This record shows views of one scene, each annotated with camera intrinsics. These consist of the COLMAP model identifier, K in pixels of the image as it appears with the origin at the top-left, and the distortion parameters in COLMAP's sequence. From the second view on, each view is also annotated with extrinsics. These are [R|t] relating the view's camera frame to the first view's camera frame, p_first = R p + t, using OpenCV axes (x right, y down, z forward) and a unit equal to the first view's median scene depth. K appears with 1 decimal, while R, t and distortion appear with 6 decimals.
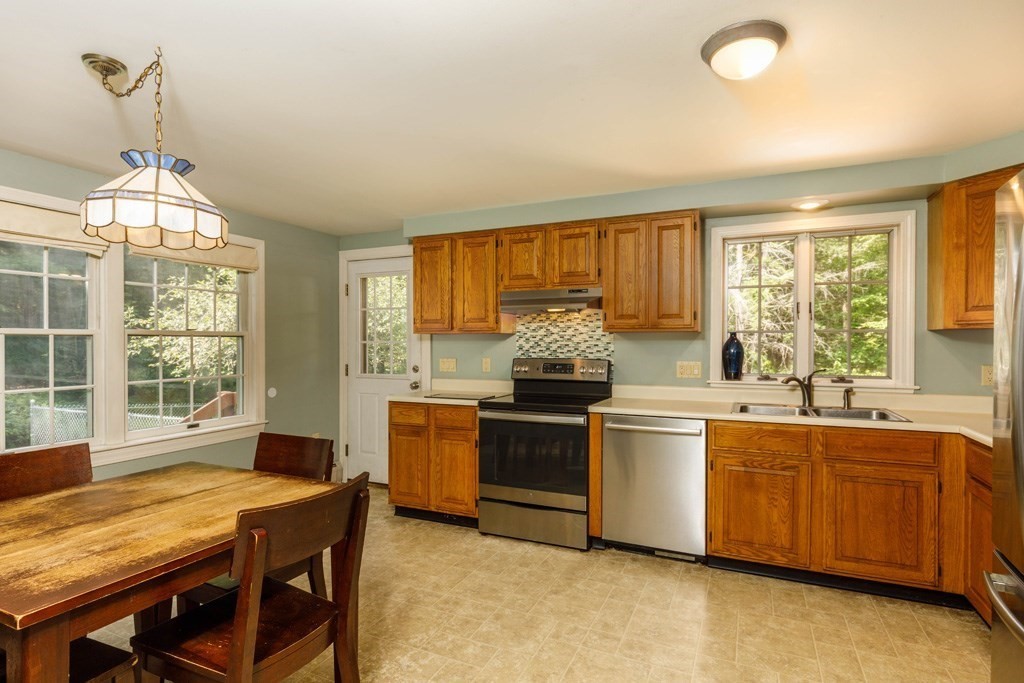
lens RADIAL K [[535.0, 0, 507.8], [0, 535.0, 337.9], [0, 0, 1]] dist [-0.000387, 0.000436]
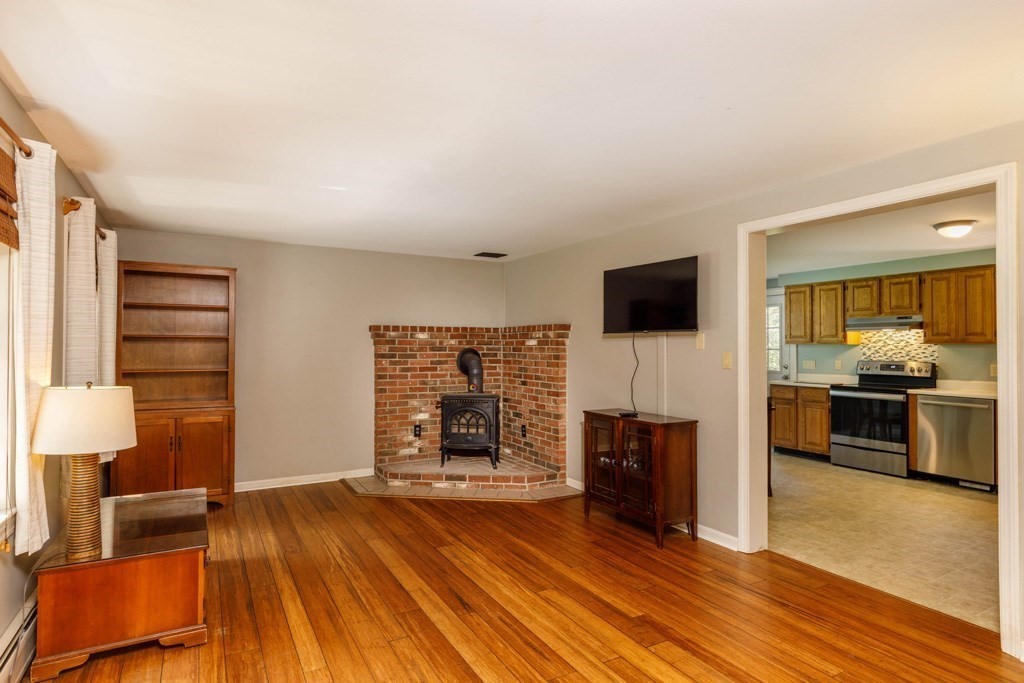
lens RADIAL K [[535.0, 0, 507.8], [0, 535.0, 337.9], [0, 0, 1]] dist [-0.000387, 0.000436]
pose [[0.814588, -0.005904, -0.580010, 0.088476], [-0.000433, 0.999942, -0.010786, -0.010951], [0.580040, 0.009037, 0.814538, -0.892884]]
